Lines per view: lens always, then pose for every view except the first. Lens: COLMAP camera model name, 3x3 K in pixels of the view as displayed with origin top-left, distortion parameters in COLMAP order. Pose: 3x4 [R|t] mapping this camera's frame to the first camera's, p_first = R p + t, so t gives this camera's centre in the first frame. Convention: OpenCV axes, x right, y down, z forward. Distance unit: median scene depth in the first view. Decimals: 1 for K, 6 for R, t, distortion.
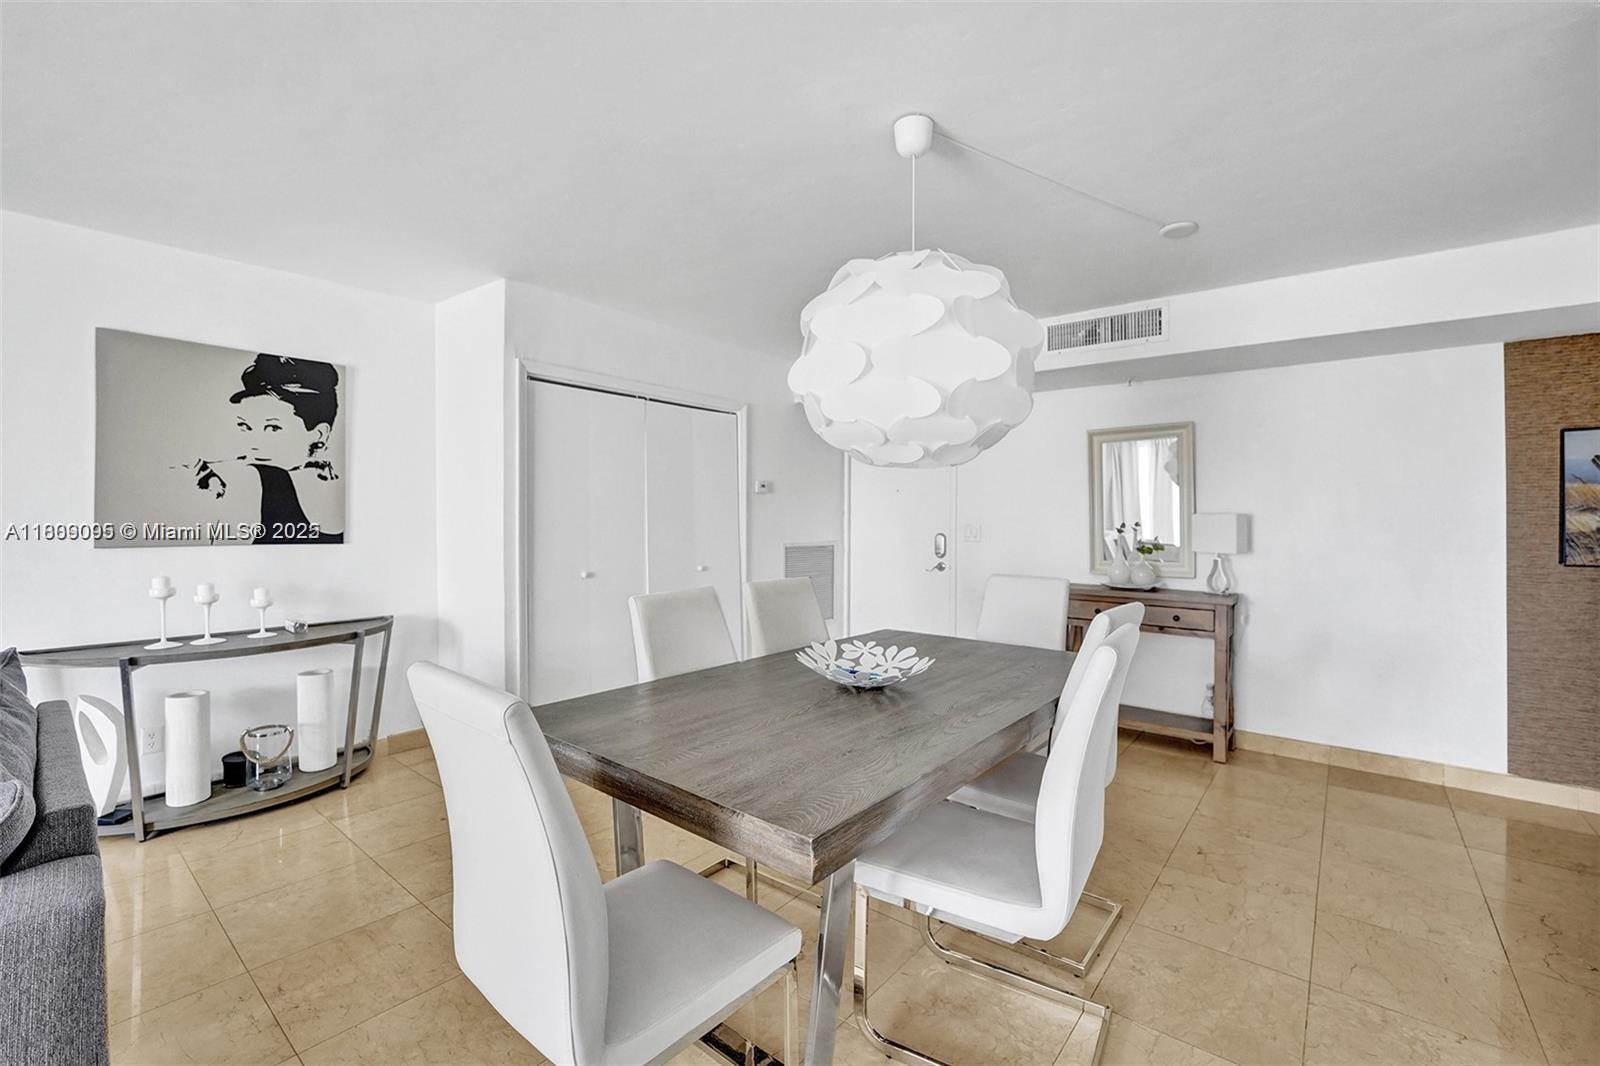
lens RADIAL K [[674.5, 0, 821.0], [0, 674.5, 525.9], [0, 0, 1]] dist [-0.027489, 0.005130]
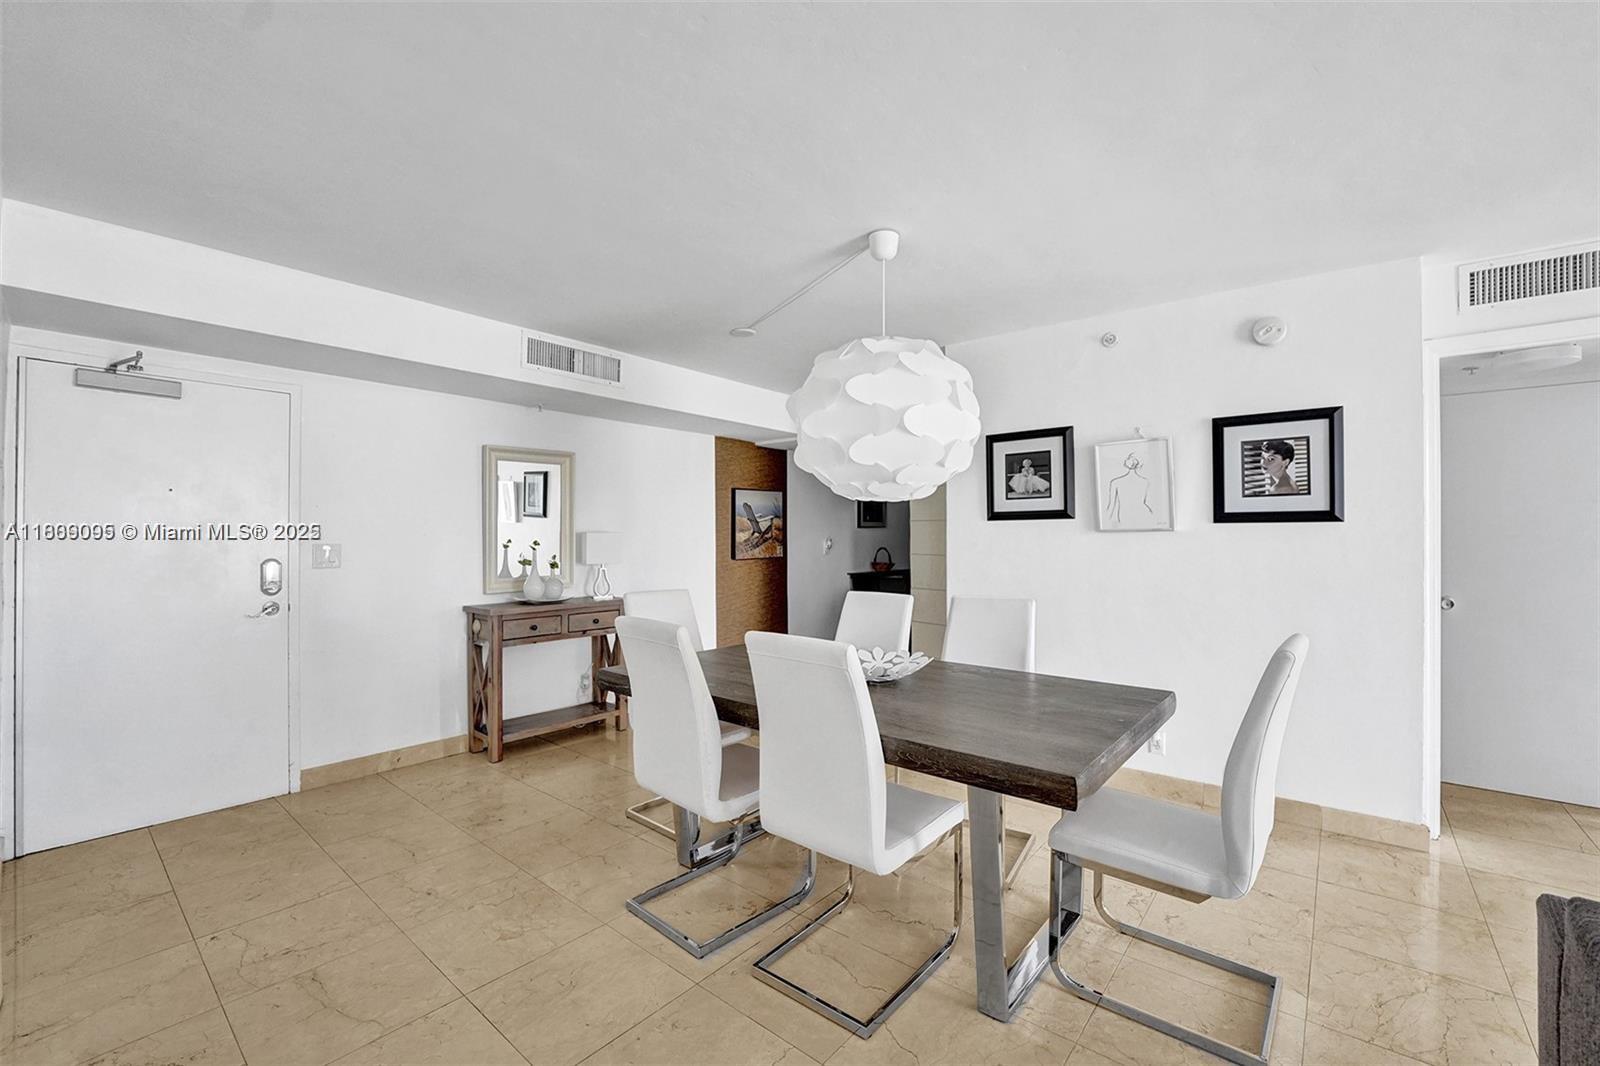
lens RADIAL K [[657.3, 0, 815.5], [0, 657.3, 528.4], [0, 0, 1]] dist [-0.018379, -0.000078]
pose [[0.015856, 0.005219, 0.999861, -0.764696], [0.006747, 0.999963, -0.005327, -0.020061], [-0.999852, 0.006830, 0.015820, 0.744415]]
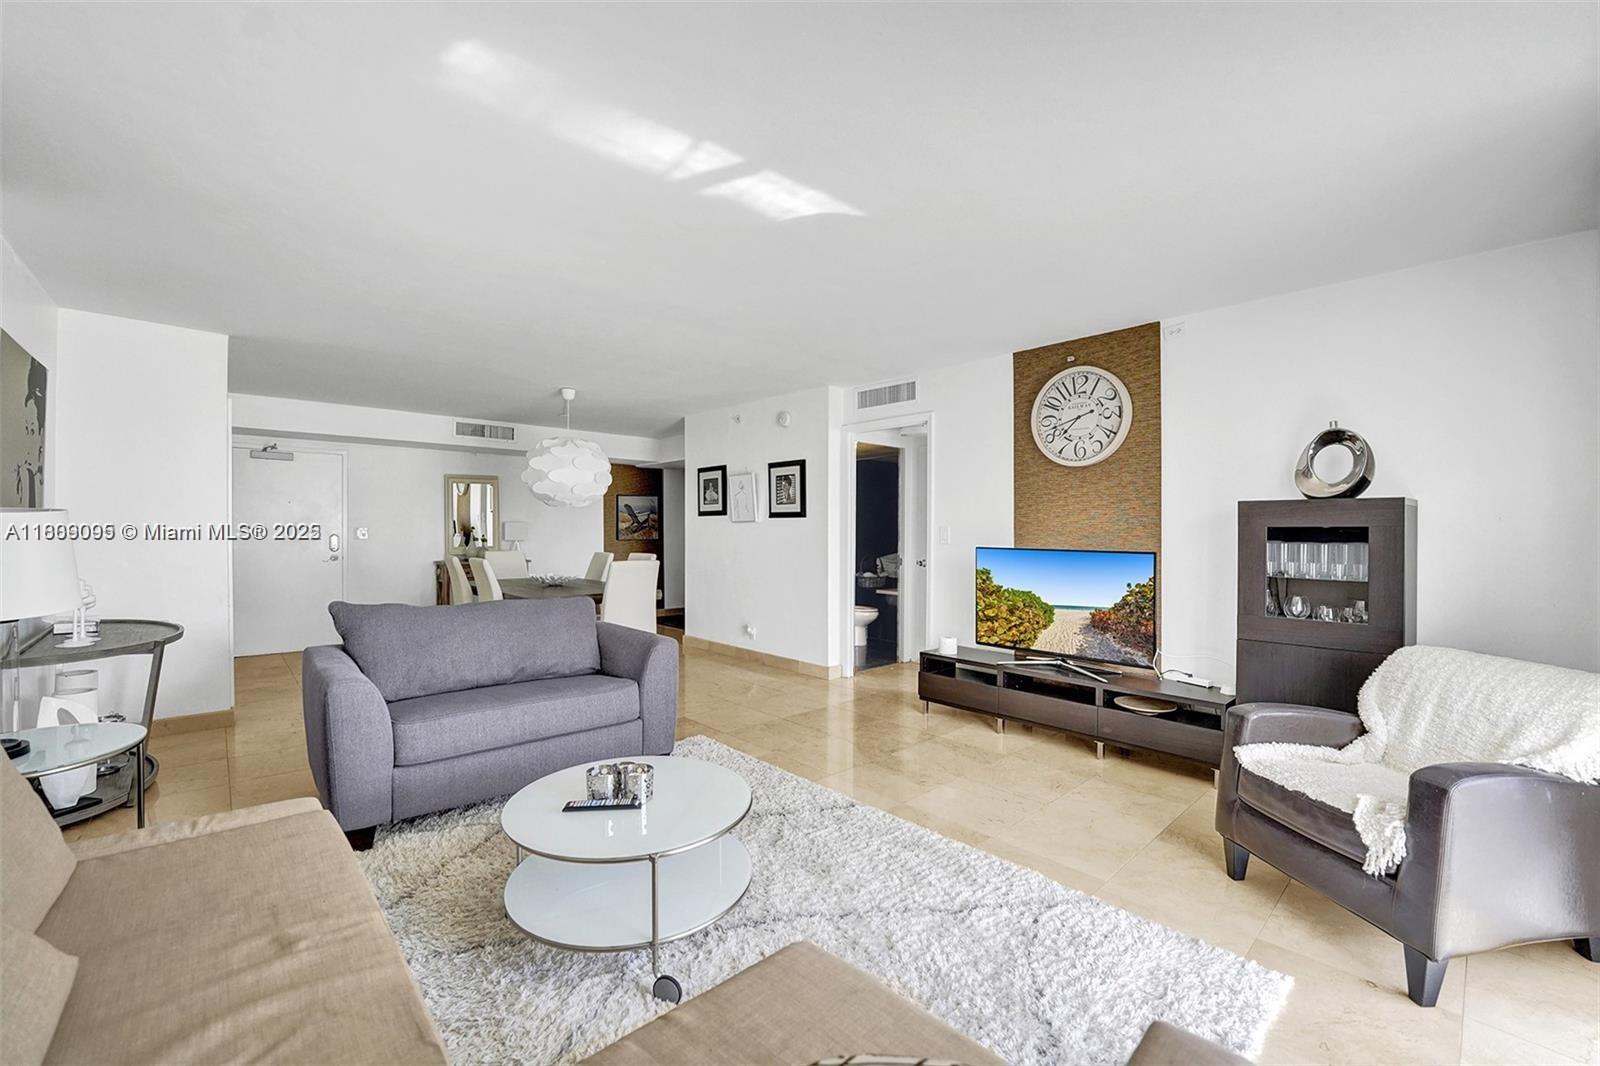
lens RADIAL K [[657.3, 0, 815.5], [0, 657.3, 528.4], [0, 0, 1]] dist [-0.018379, -0.000078]
pose [[0.145680, -0.006505, 0.989310, -1.696766], [0.004491, 0.999972, 0.005914, -0.009000], [-0.989322, 0.003581, 0.145705, -0.321476]]
